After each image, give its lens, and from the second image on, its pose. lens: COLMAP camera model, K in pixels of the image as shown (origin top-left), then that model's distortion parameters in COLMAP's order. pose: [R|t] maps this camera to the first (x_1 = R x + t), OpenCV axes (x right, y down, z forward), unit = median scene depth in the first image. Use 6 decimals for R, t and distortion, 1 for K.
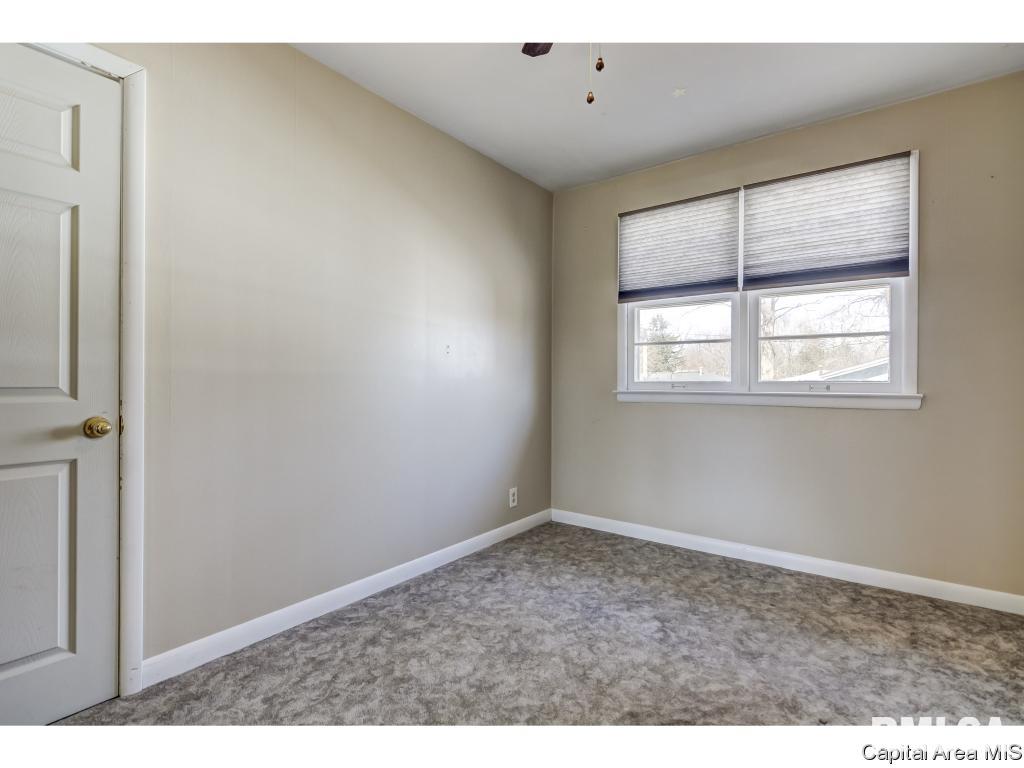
lens RADIAL K [[503.6, 0, 507.2], [0, 503.6, 381.0], [0, 0, 1]] dist [0.002878, -0.002426]
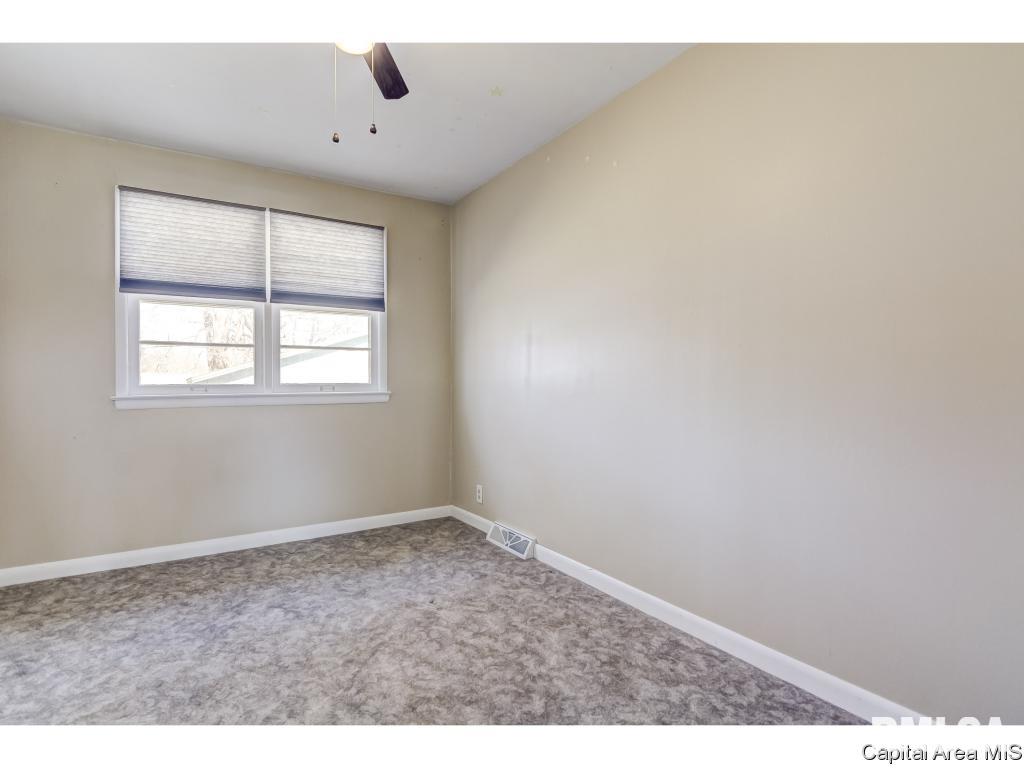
lens RADIAL K [[507.2, 0, 512.0], [0, 507.2, 384.0], [0, 0, 1]] dist [-0.002348, -0.001375]
pose [[0.351506, -0.007609, 0.936155, -0.433631], [0.006470, 0.999963, 0.005698, -0.002644], [-0.936163, 0.004054, 0.351542, 0.121972]]
